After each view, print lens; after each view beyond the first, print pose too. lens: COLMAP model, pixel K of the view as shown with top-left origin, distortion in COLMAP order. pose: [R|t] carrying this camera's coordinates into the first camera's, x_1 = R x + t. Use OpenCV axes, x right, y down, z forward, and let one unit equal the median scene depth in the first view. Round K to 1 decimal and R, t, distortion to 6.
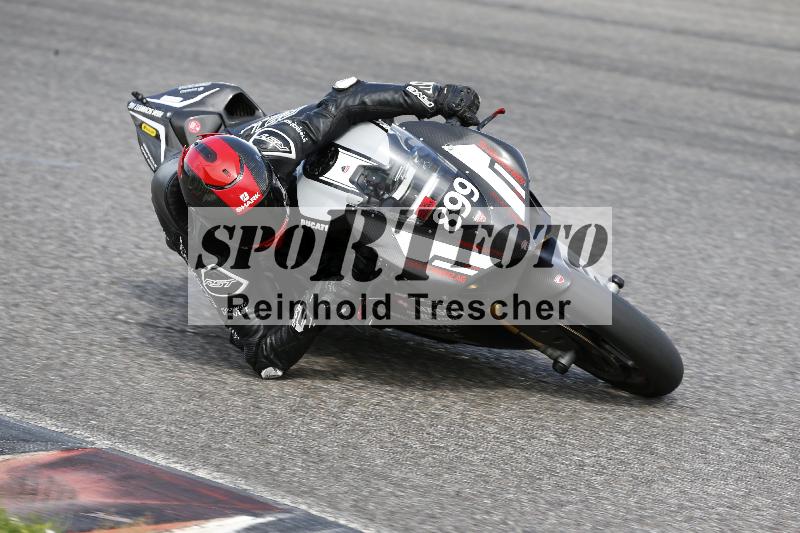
lens RADIAL K [[3868.7, 0, 400.0], [0, 3868.7, 266.5], [0, 0, 1]] dist [-0.088695, 11.363625]
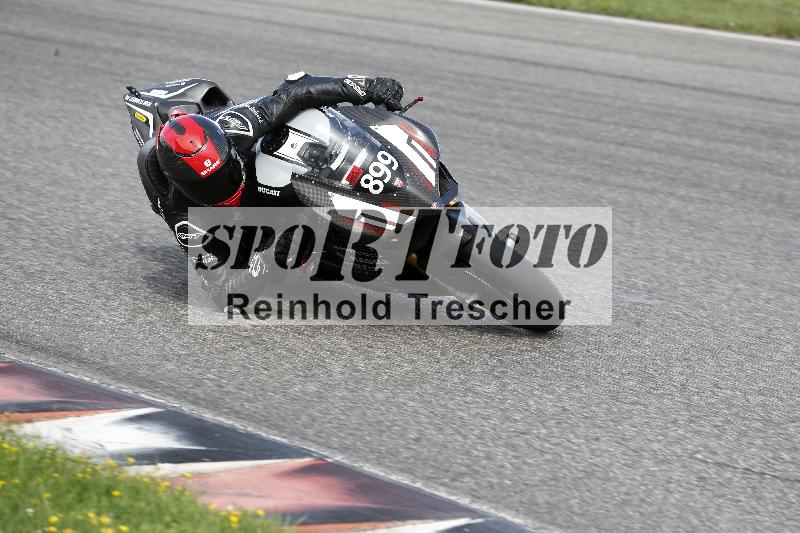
lens RADIAL K [[3868.7, 0, 400.0], [0, 3868.7, 266.5], [0, 0, 1]] dist [-0.088695, 11.363625]
pose [[0.999736, 0.008981, -0.021146, 0.046240], [-0.009379, 0.999780, -0.018784, 0.036293], [0.020972, 0.018977, 0.999600, -0.231463]]
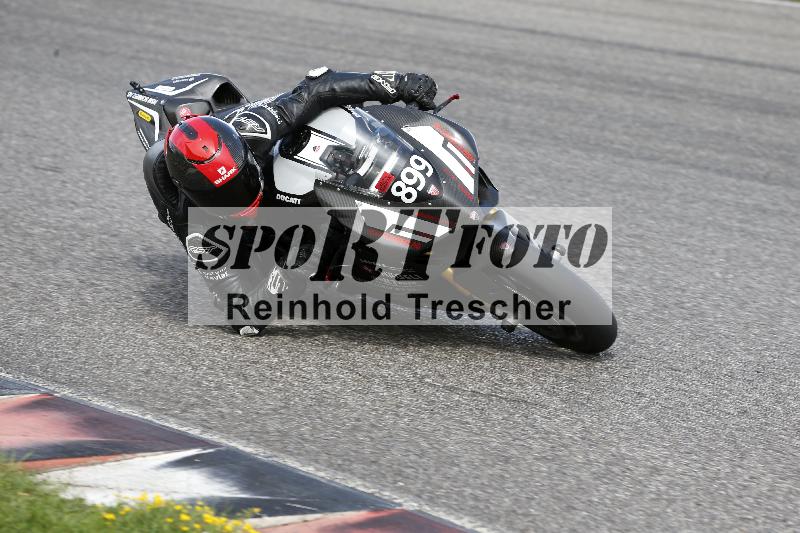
lens RADIAL K [[3868.7, 0, 400.0], [0, 3868.7, 266.5], [0, 0, 1]] dist [-0.088695, 11.363625]
pose [[0.999845, 0.003337, -0.017266, 0.029482], [-0.003492, 0.999953, -0.009002, 0.018771], [0.017236, 0.009061, 0.999810, -0.114510]]
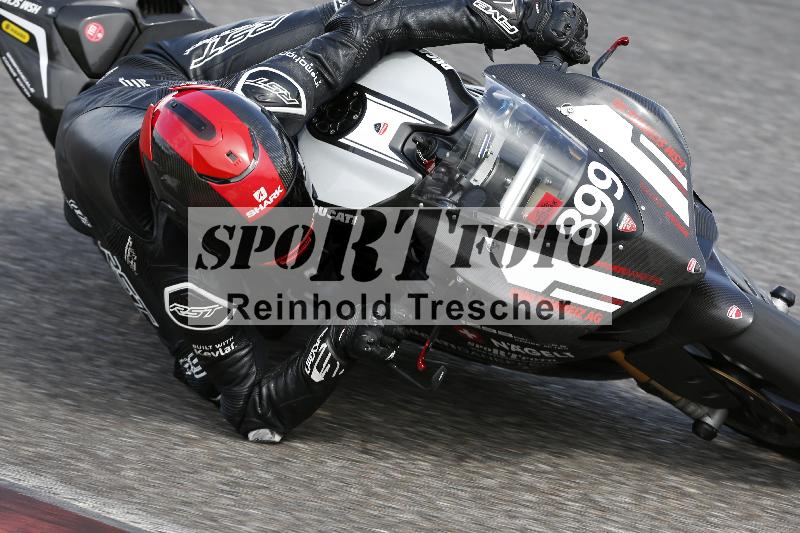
lens RADIAL K [[3868.7, 0, 400.0], [0, 3868.7, 266.5], [0, 0, 1]] dist [-0.088695, 11.363625]
pose [[0.981809, -0.020514, 0.188761, -0.135009], [-0.003415, 0.992078, 0.125579, -0.084274], [-0.189842, -0.123940, 0.973961, 0.364287]]
